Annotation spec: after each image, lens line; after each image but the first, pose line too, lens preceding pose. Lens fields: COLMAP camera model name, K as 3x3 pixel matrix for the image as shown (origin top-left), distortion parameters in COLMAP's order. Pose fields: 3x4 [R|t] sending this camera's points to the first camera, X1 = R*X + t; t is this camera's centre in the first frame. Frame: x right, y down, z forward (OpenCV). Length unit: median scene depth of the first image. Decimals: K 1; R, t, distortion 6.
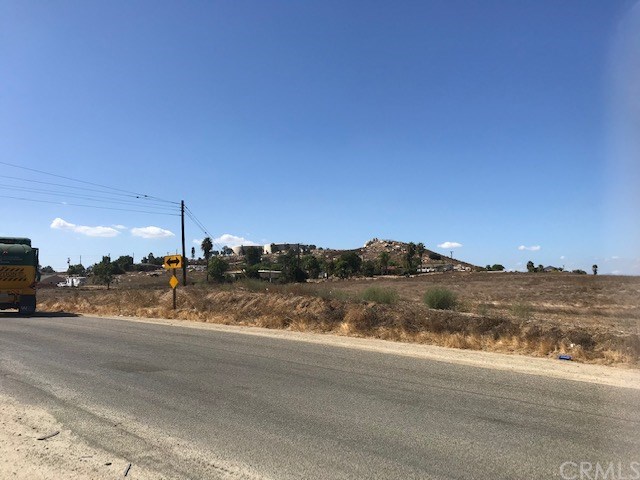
lens RADIAL K [[528.0, 0, 315.1], [0, 528.0, 239.6], [0, 0, 1]] dist [0.026226, -0.033420]
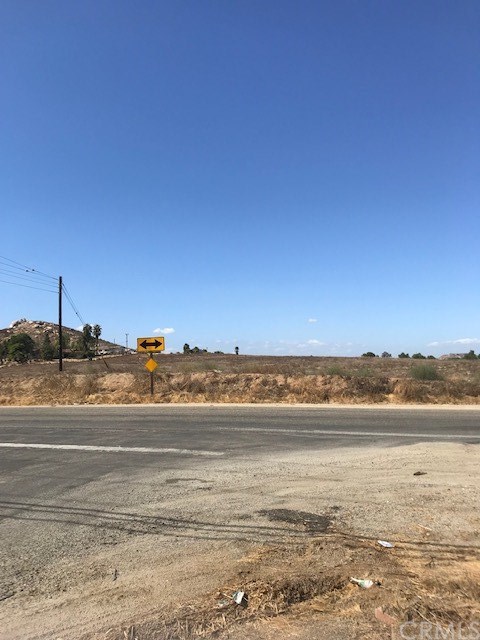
lens RADIAL K [[528.0, 0, 241.8], [0, 528.0, 310.0], [0, 0, 1]] dist [0.026226, -0.033420]
pose [[0.861637, 0.032586, 0.506479, -0.192698], [-0.021309, 0.999379, -0.028047, 0.000847], [-0.507078, 0.013374, 0.861796, 0.024627]]
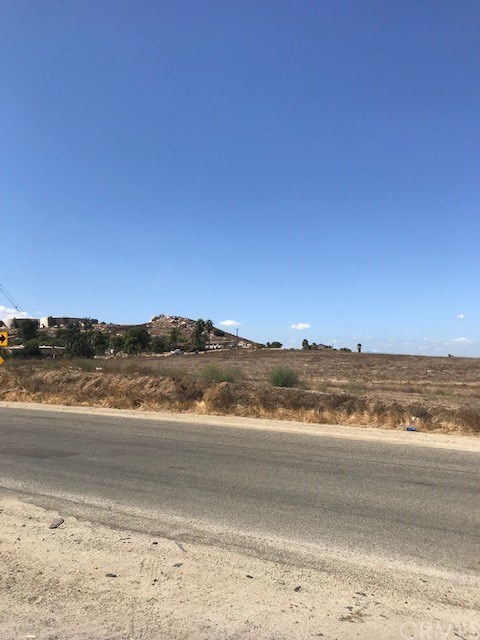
lens RADIAL K [[525.3, 0, 243.1], [0, 525.3, 298.1], [0, 0, 1]] dist [0.037733, -0.051859]
pose [[0.962670, 0.034907, 0.268419, -0.032848], [-0.025960, 0.998985, -0.036809, -0.002171], [-0.269431, 0.028467, 0.962599, -0.005224]]
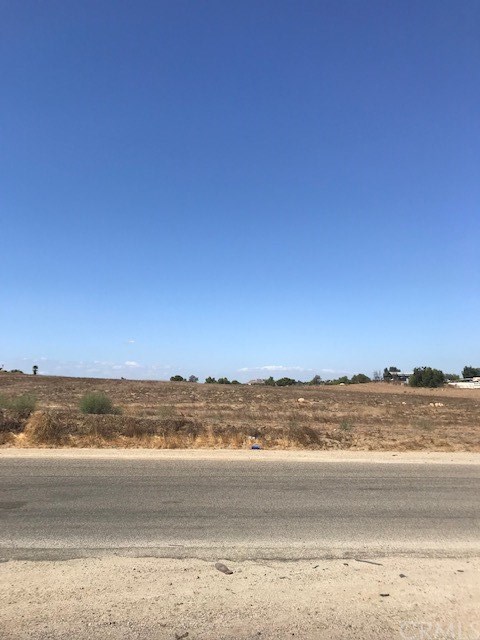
lens RADIAL K [[529.5, 0, 243.6], [0, 529.5, 320.1], [0, 0, 1]] dist [0.010389, -0.001825]
pose [[0.638911, 0.095175, 0.763370, -0.090710], [-0.068659, 0.995412, -0.066640, -0.000340], [-0.766210, -0.009835, 0.642515, 0.028060]]
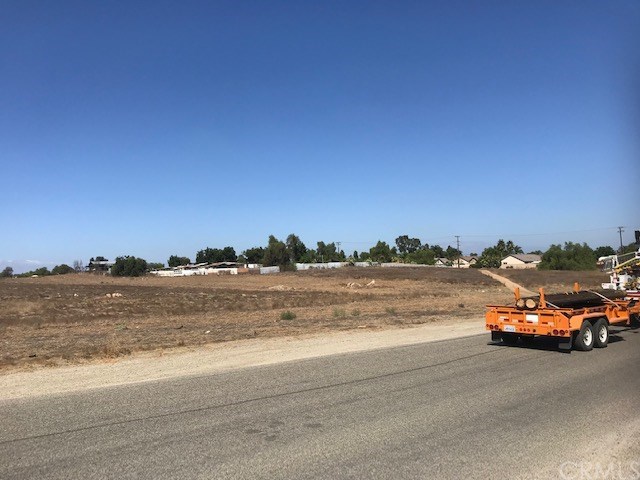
lens RADIAL K [[528.2, 0, 317.5], [0, 528.2, 237.8], [0, 0, 1]] dist [0.024724, -0.037543]
pose [[0.044724, 0.060506, 0.997165, 0.010989], [-0.059560, 0.996550, -0.057798, 0.000670], [-0.997222, -0.056806, 0.048174, 0.006209]]
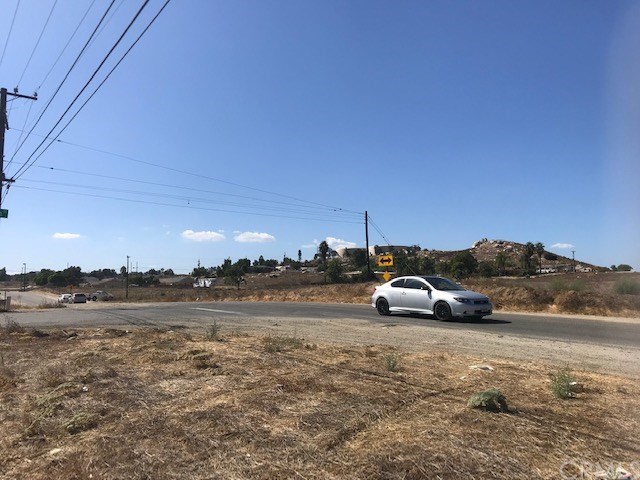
lens RADIAL K [[528.2, 0, 317.5], [0, 528.2, 237.8], [0, 0, 1]] dist [0.024724, -0.037543]
pose [[0.982852, -0.015985, -0.183704, -0.061095], [0.014648, 0.999855, -0.008633, -0.001545], [0.183816, 0.005794, 0.982944, -0.091175]]
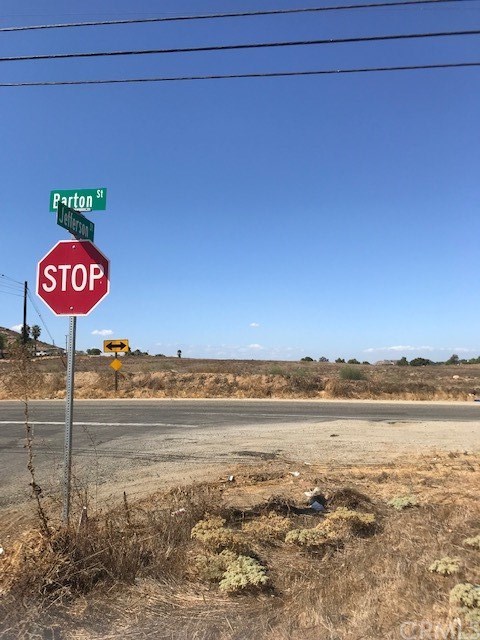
lens RADIAL K [[525.9, 0, 240.3], [0, 525.9, 319.1], [0, 0, 1]] dist [0.130165, -0.436440]
pose [[0.801776, 0.045919, 0.595857, -0.224204], [-0.041254, 0.998918, -0.021469, -0.000333], [-0.596199, -0.007368, 0.802803, -0.010016]]
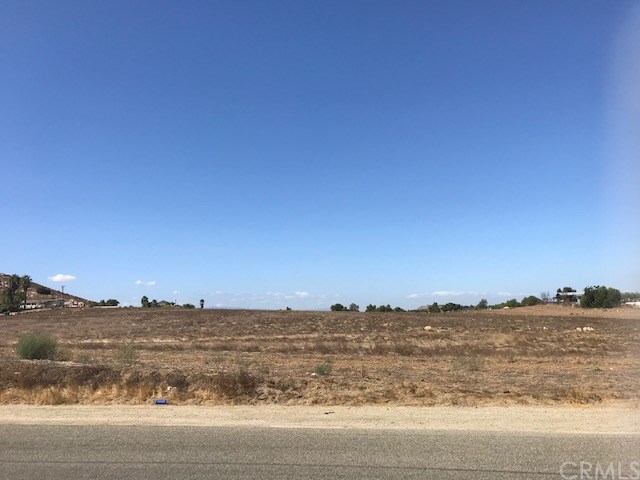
lens RADIAL K [[529.5, 0, 315.1], [0, 529.5, 242.0], [0, 0, 1]] dist [0.010389, -0.001825]
pose [[0.768866, 0.064180, 0.636180, 0.003827], [-0.026055, 0.997268, -0.069119, -0.003752], [-0.638879, 0.036568, 0.768438, 0.000472]]
